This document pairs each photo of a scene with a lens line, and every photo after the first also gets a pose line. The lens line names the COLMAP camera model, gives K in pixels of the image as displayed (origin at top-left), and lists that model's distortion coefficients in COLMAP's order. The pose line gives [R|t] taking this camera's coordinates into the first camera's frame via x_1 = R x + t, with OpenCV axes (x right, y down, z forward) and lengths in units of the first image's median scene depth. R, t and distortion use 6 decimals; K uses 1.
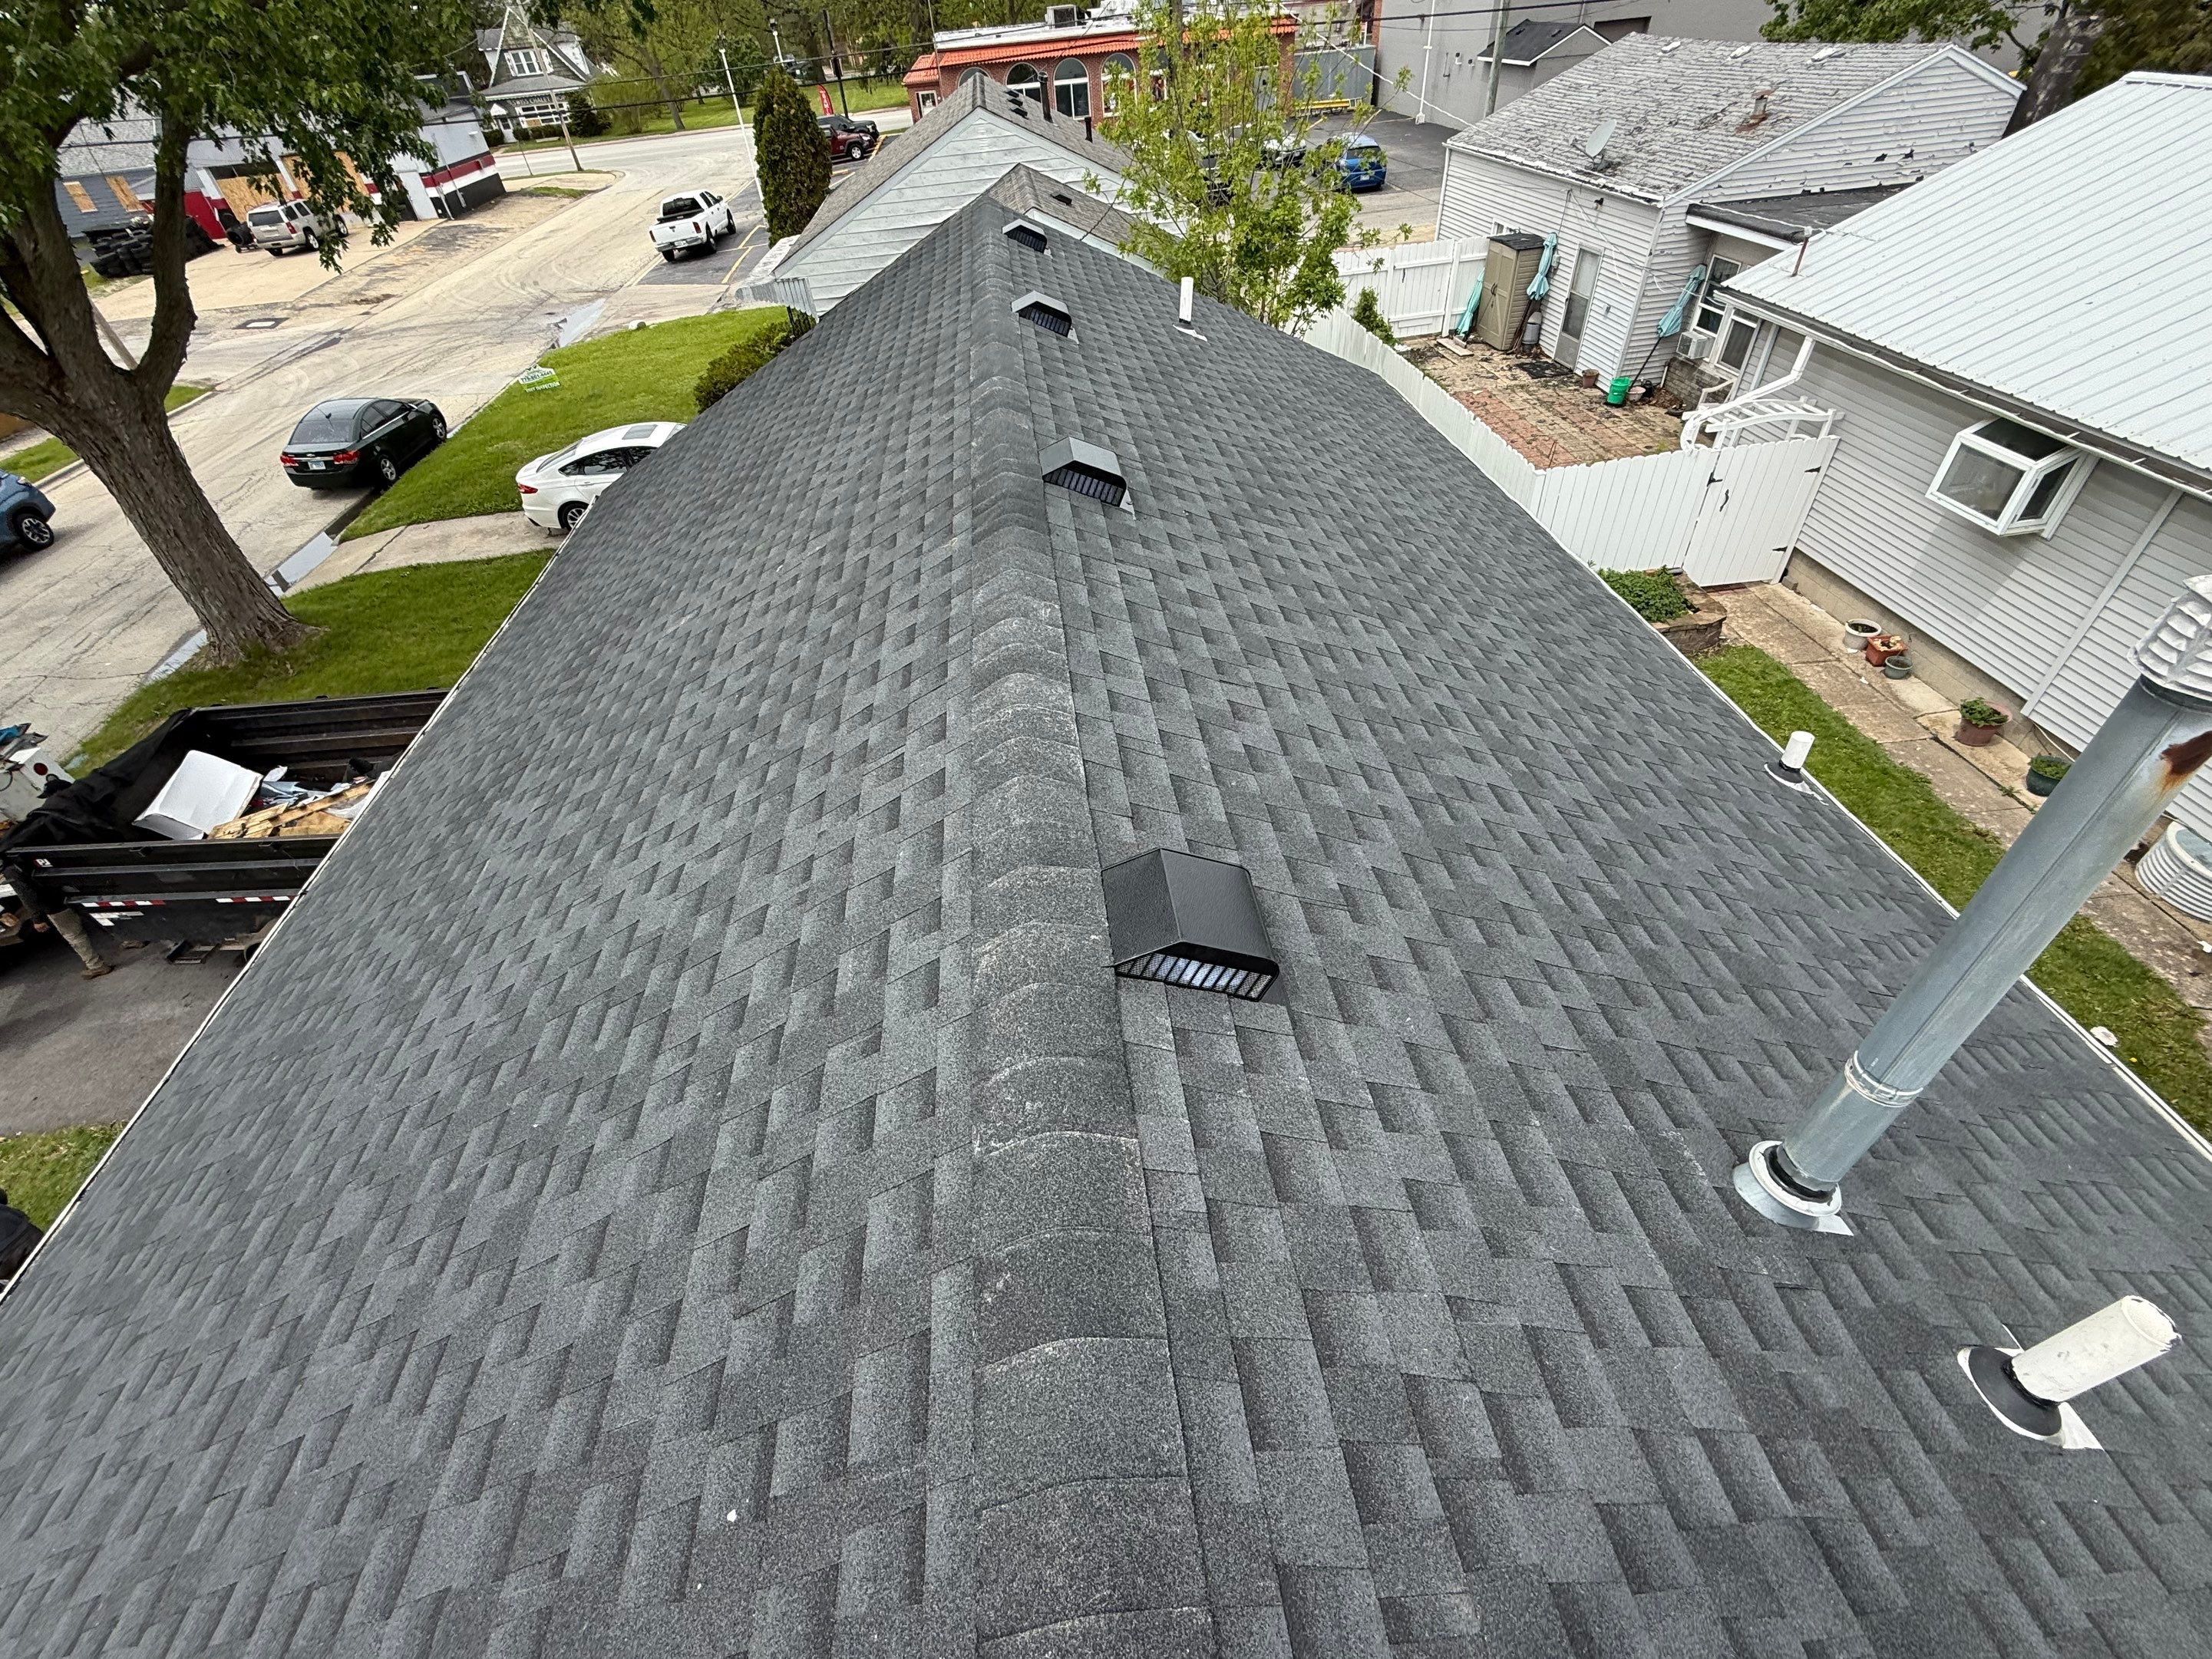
lens RADIAL K [[948.6, 0, 1106.3], [0, 948.6, 831.5], [0, 0, 1]] dist [-0.000179, -0.001558]
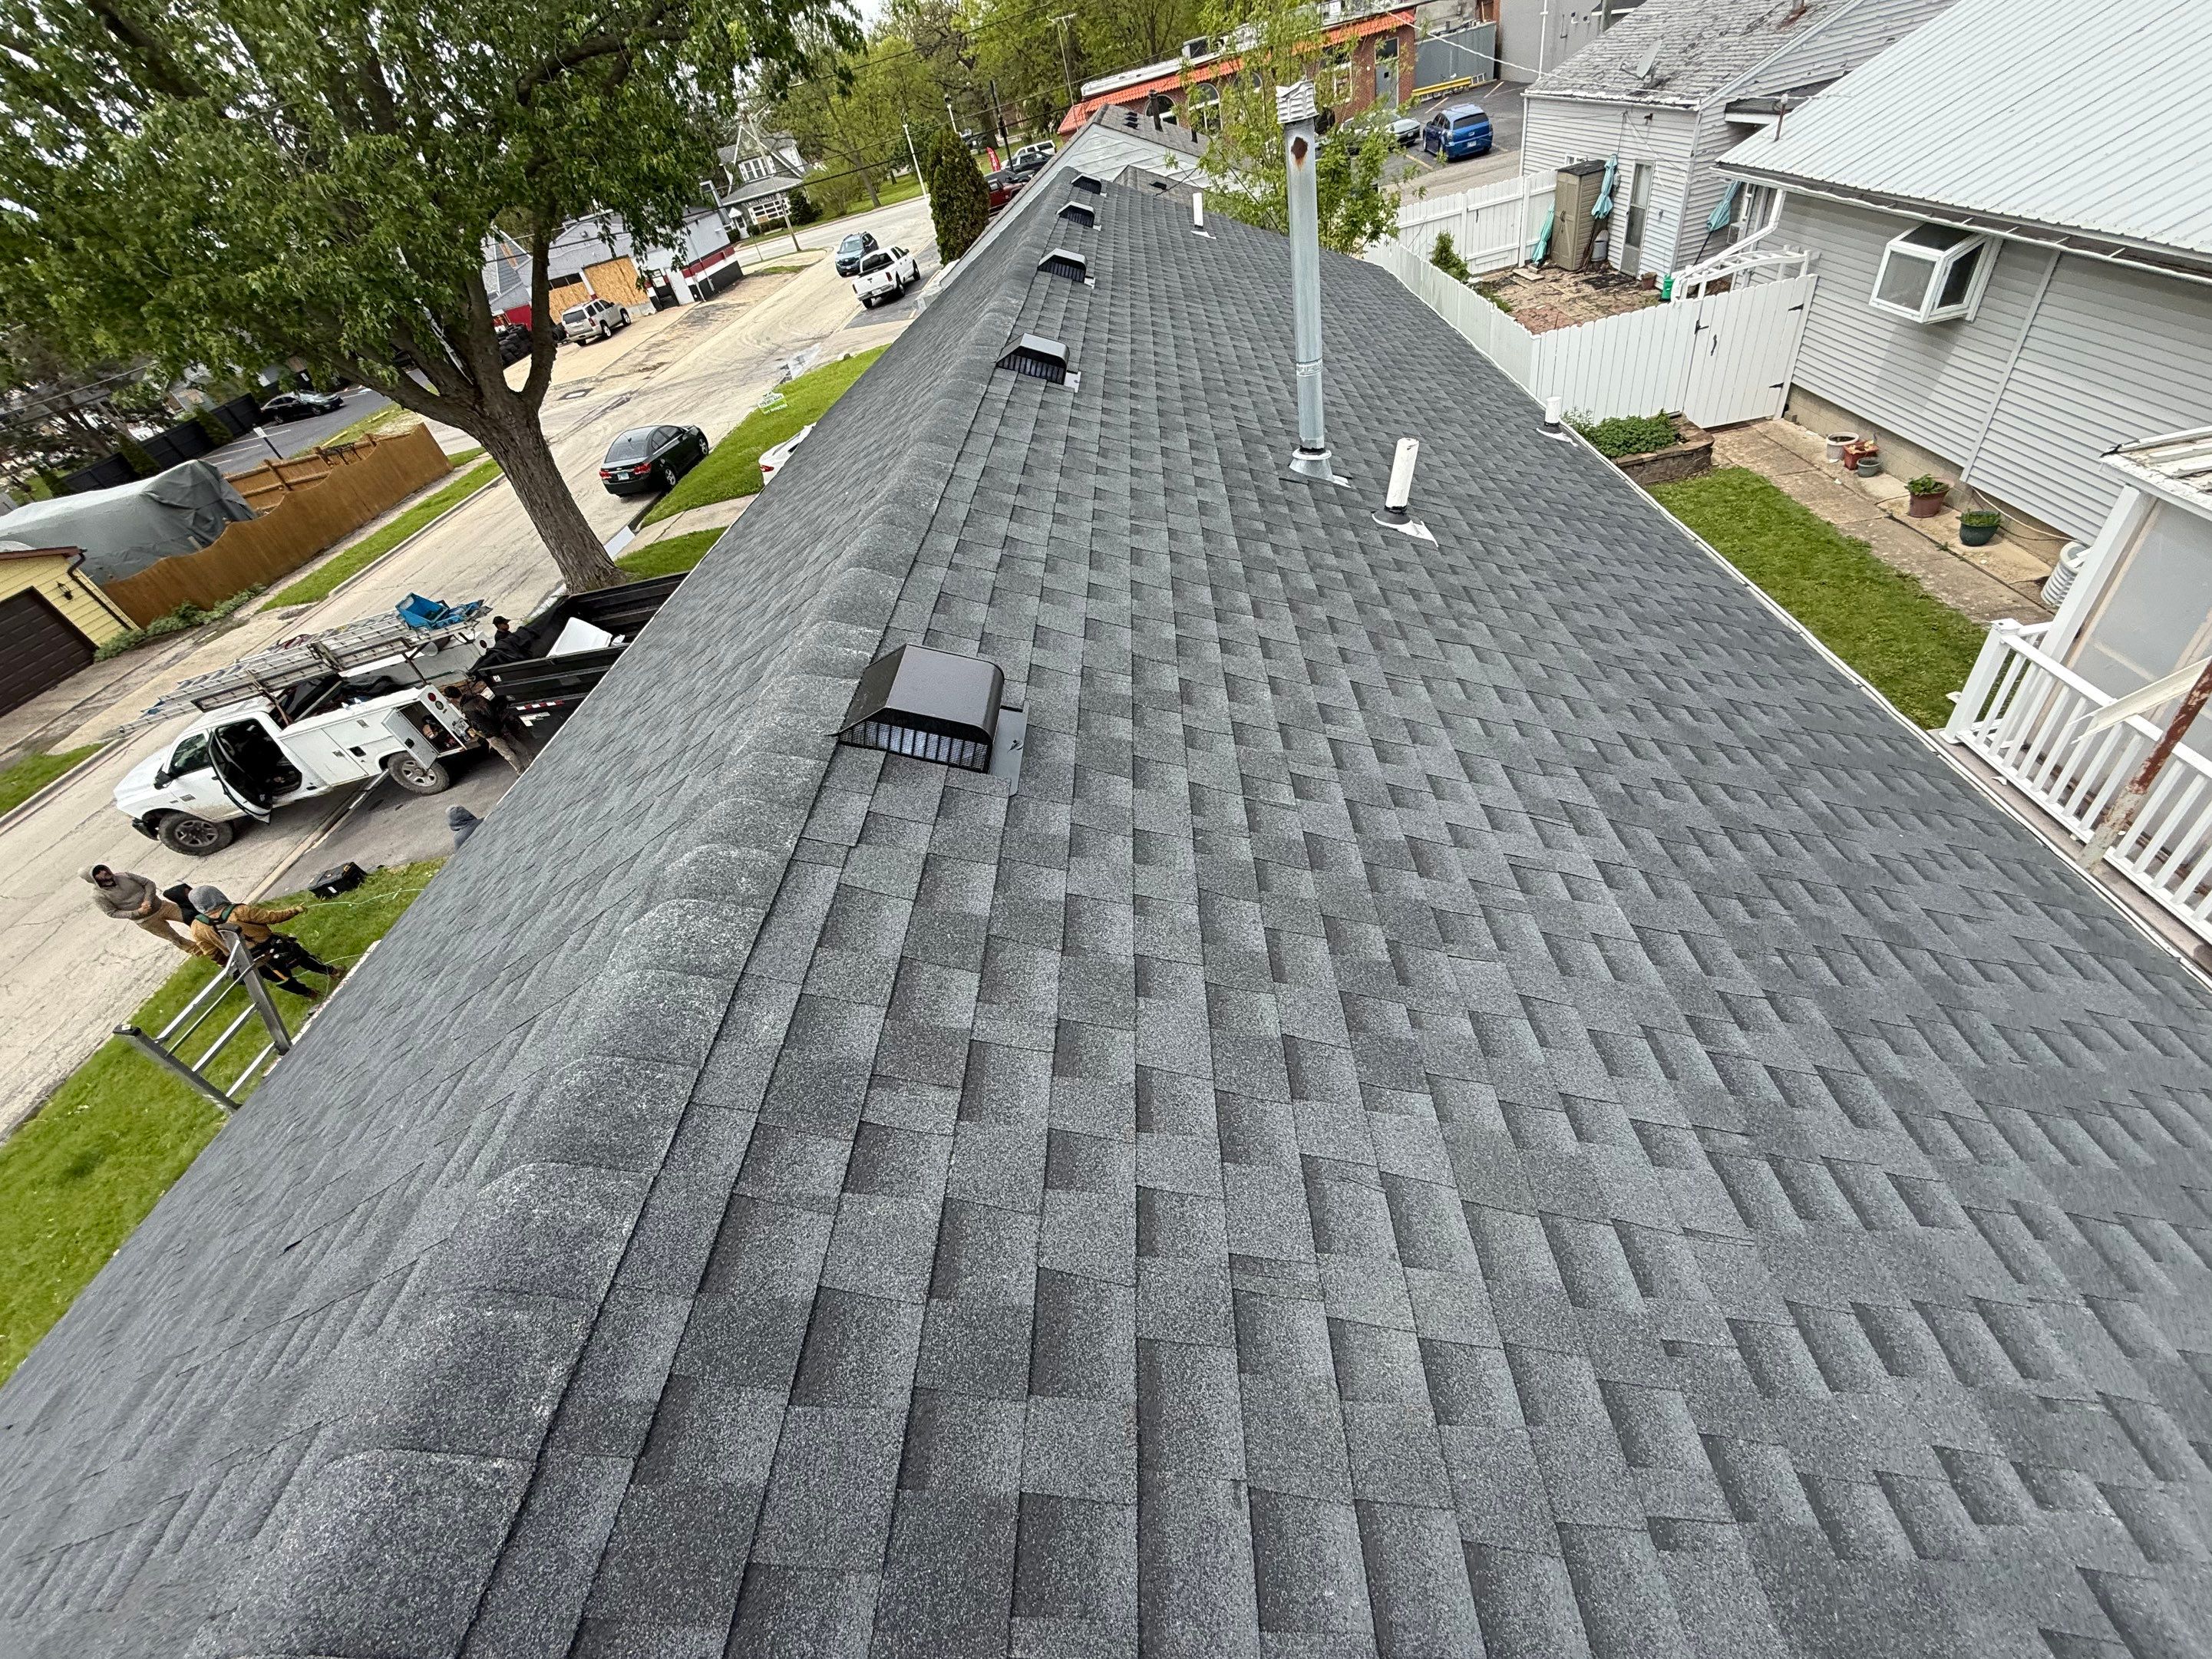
lens RADIAL K [[885.3, 0, 1106.9], [0, 885.3, 827.5], [0, 0, 1]] dist [-0.003428, -0.000085]
pose [[0.982629, -0.020969, -0.184394, 0.064511], [0.022095, 0.999748, 0.004055, 0.125966], [0.184262, -0.008059, 0.982844, -0.114741]]
